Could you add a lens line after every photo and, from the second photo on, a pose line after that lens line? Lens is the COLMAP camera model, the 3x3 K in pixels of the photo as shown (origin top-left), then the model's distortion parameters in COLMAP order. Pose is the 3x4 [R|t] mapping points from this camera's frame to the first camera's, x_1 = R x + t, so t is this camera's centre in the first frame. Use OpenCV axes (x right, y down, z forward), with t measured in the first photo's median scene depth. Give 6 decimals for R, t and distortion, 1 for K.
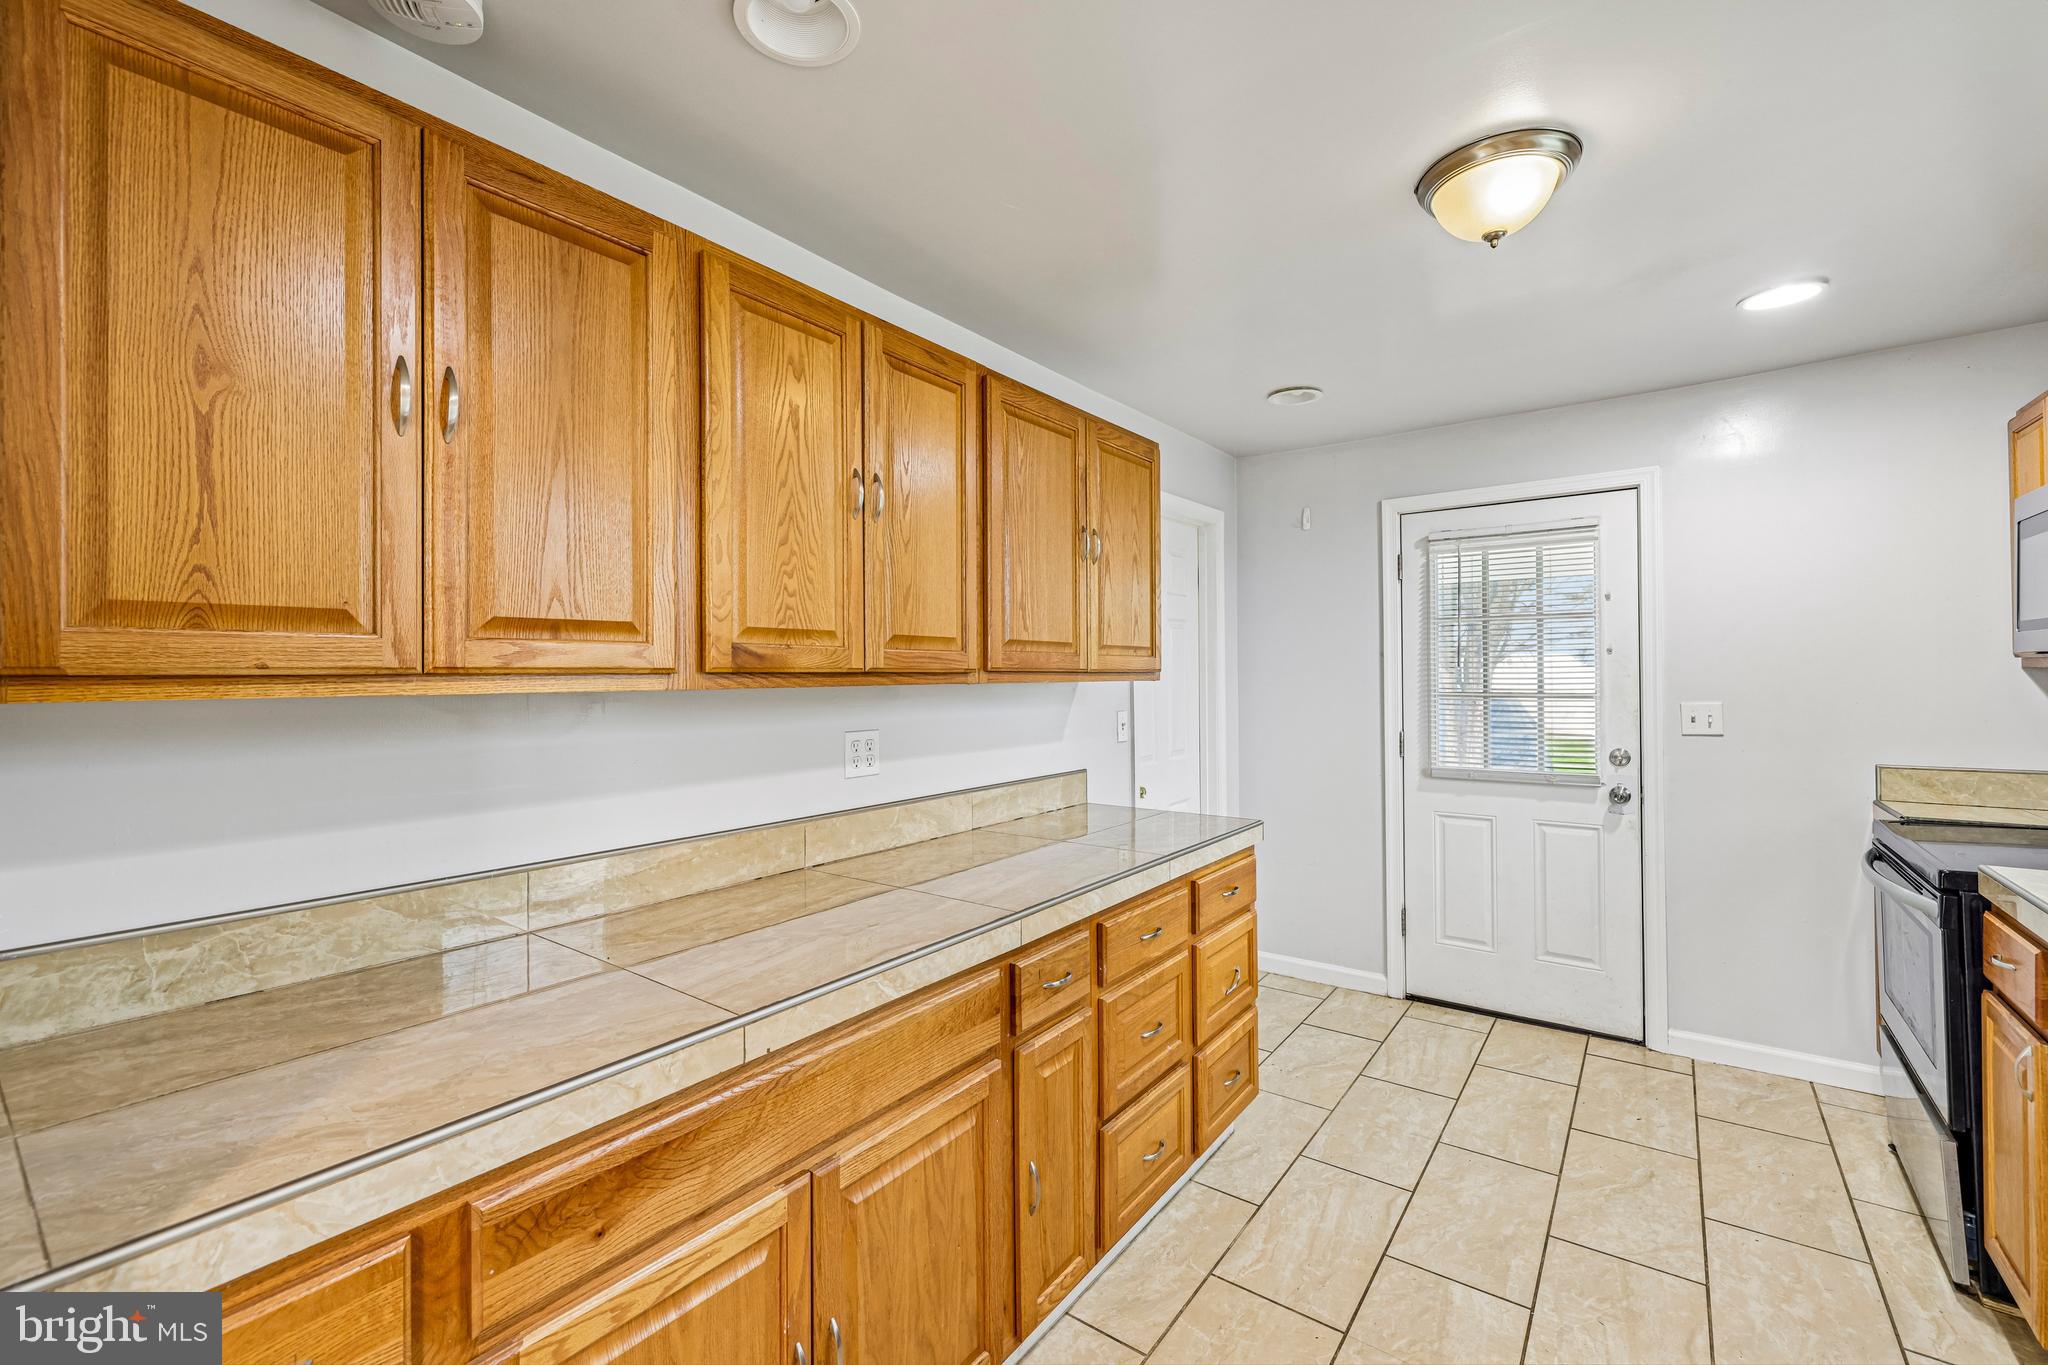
lens RADIAL K [[861.4, 0, 1014.2], [0, 861.4, 664.3], [0, 0, 1]] dist [0.000368, 0.000551]
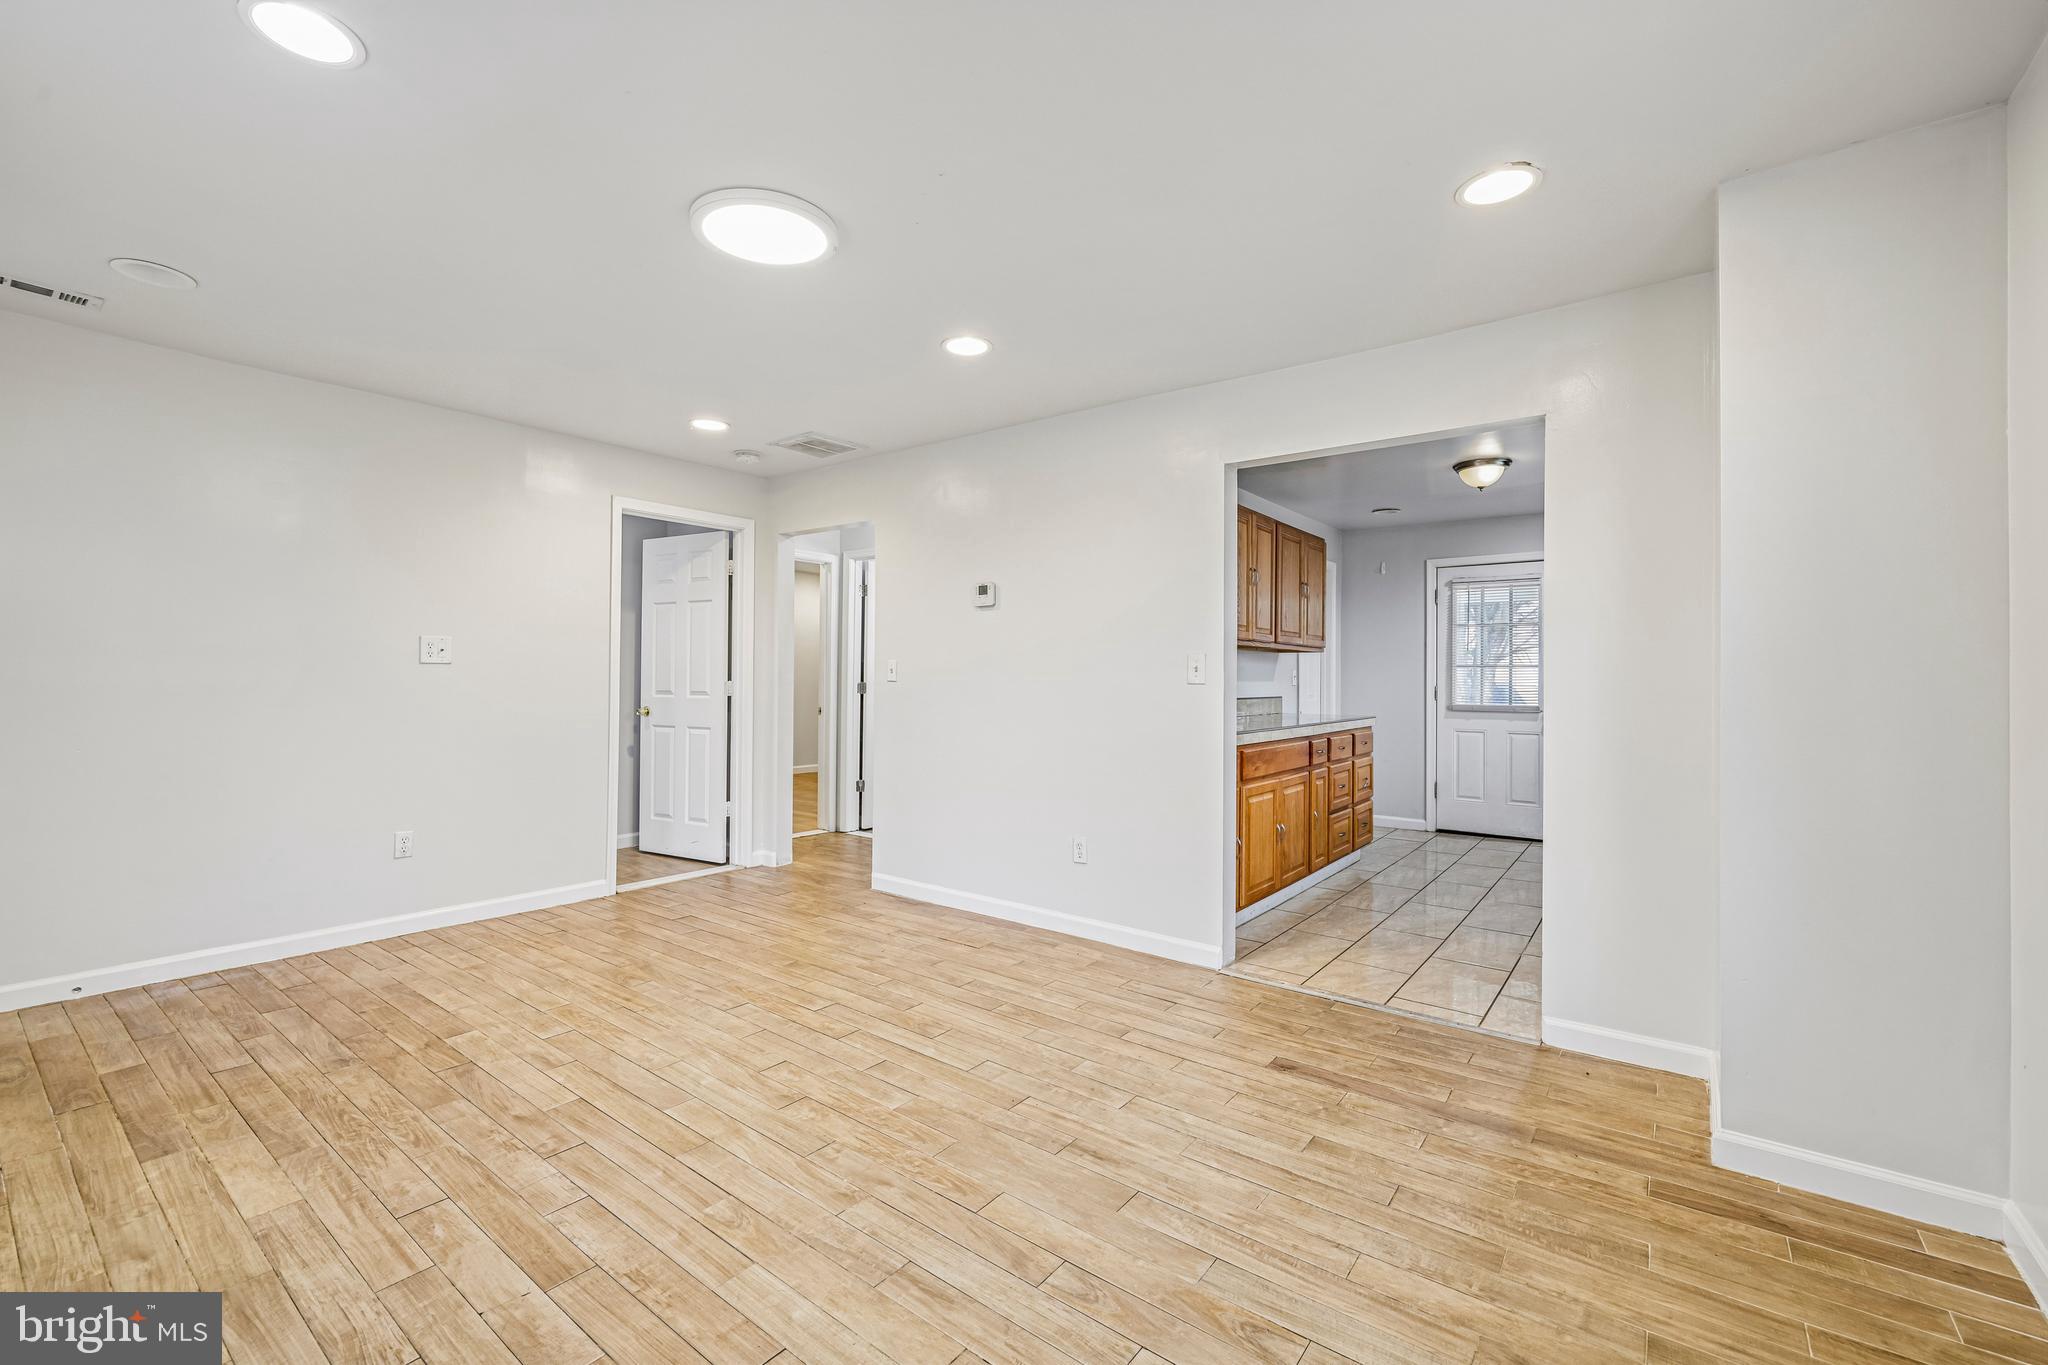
lens RADIAL K [[861.4, 0, 1014.2], [0, 861.4, 664.3], [0, 0, 1]] dist [0.000368, 0.000551]
pose [[0.999839, 0.013879, -0.011333, -0.587516], [-0.013920, 0.999897, -0.003556, 0.069019], [0.011282, 0.003713, 0.999929, -1.159398]]
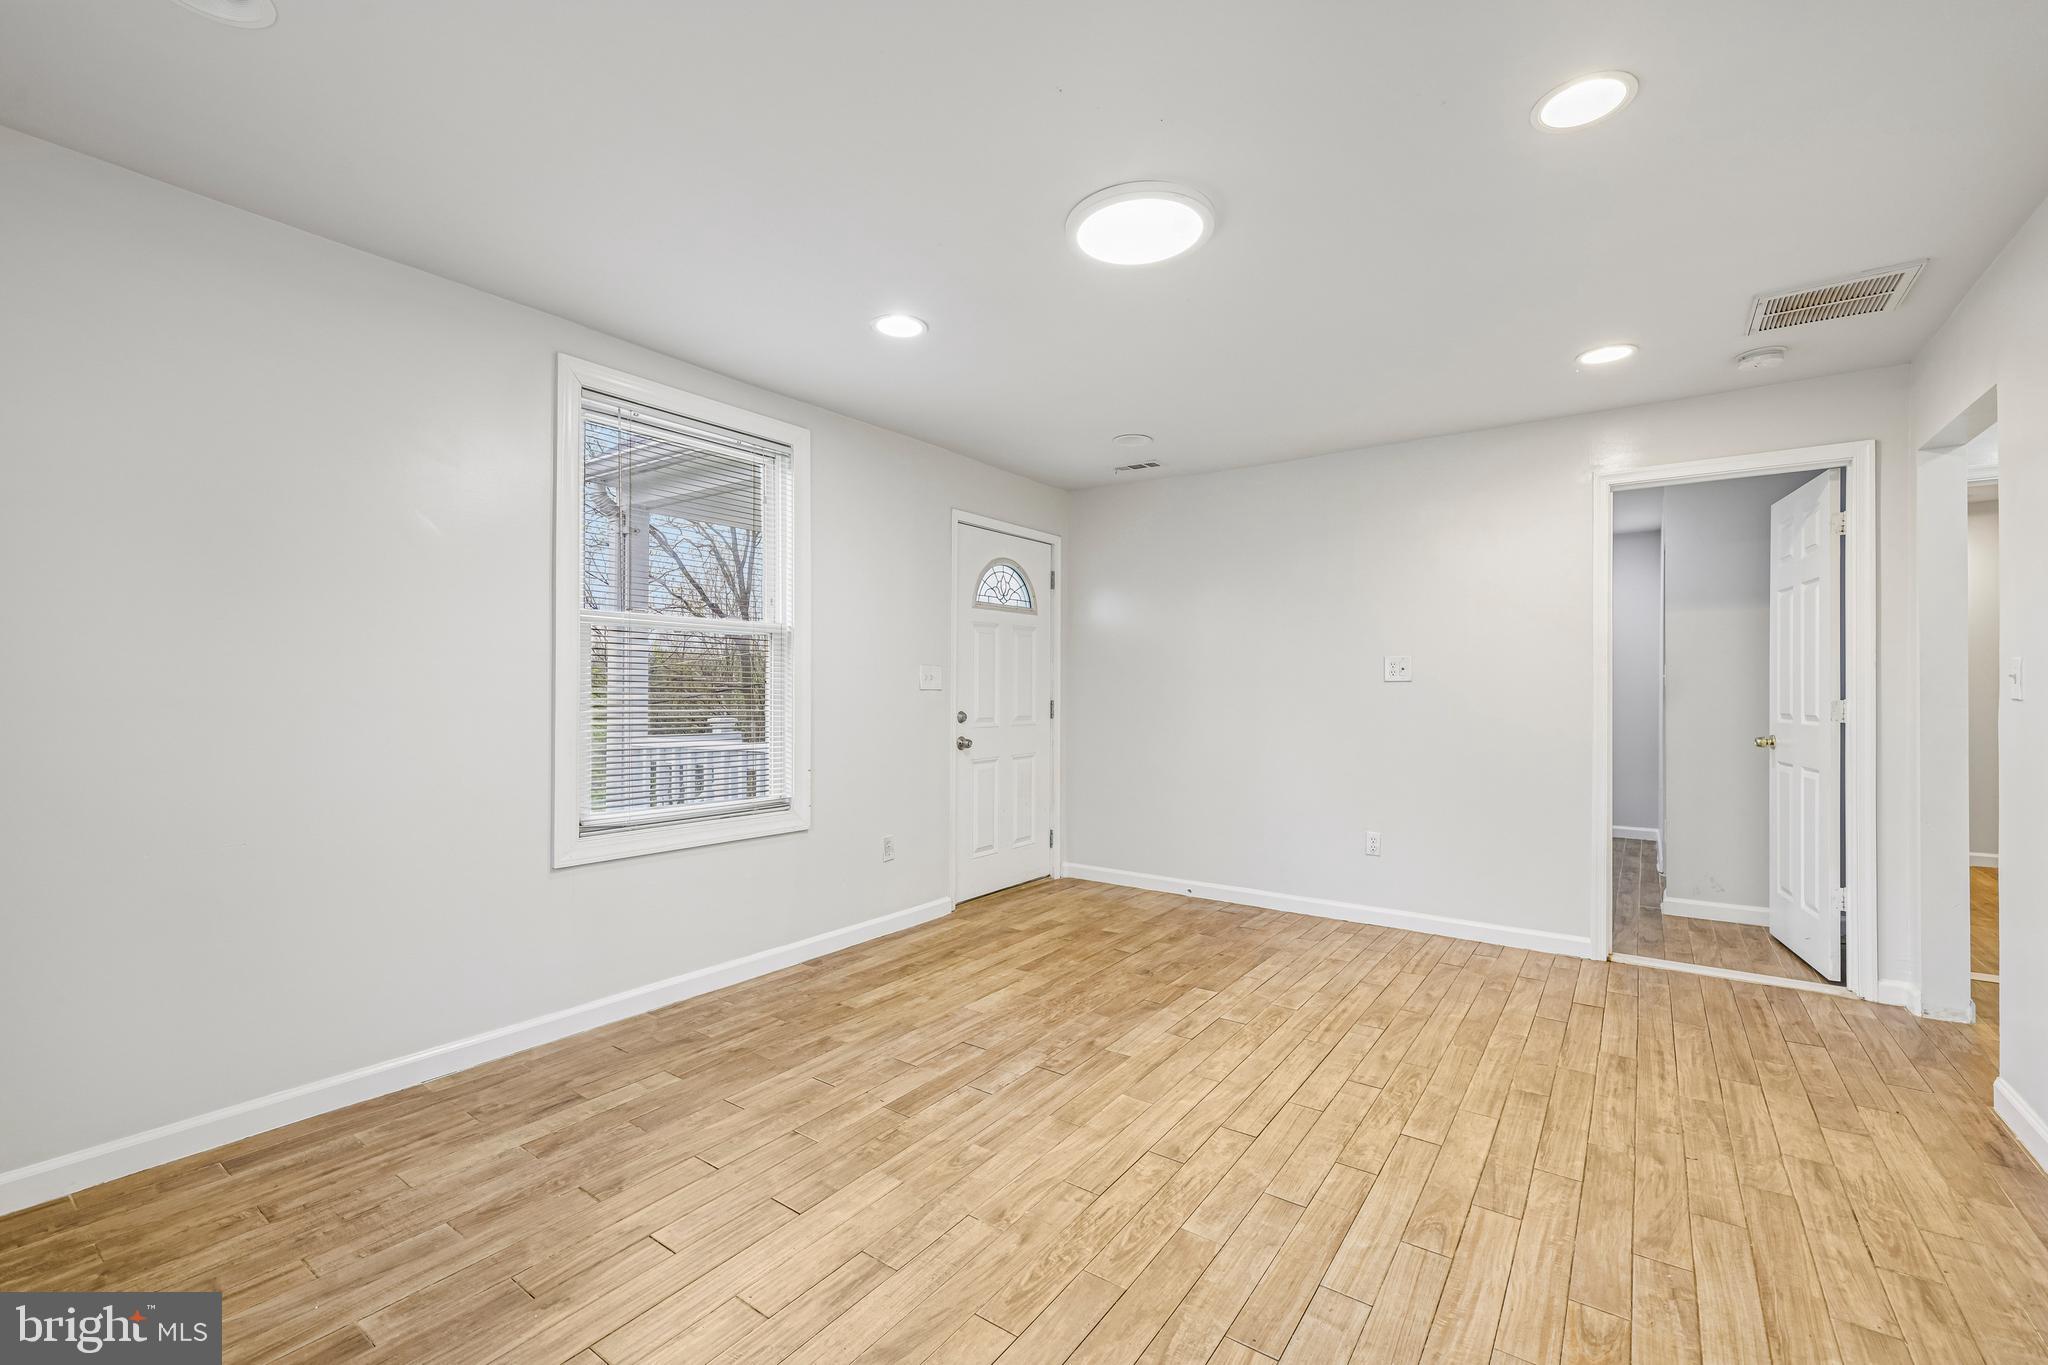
lens RADIAL K [[876.5, 0, 1024.0], [0, 876.5, 682.5], [0, 0, 1]] dist [0.000816, 0.000177]
pose [[0.026453, -0.003215, -0.999645, 0.001937], [0.008269, 0.999961, -0.002997, 0.077206], [0.999616, -0.008187, 0.026478, -0.422258]]
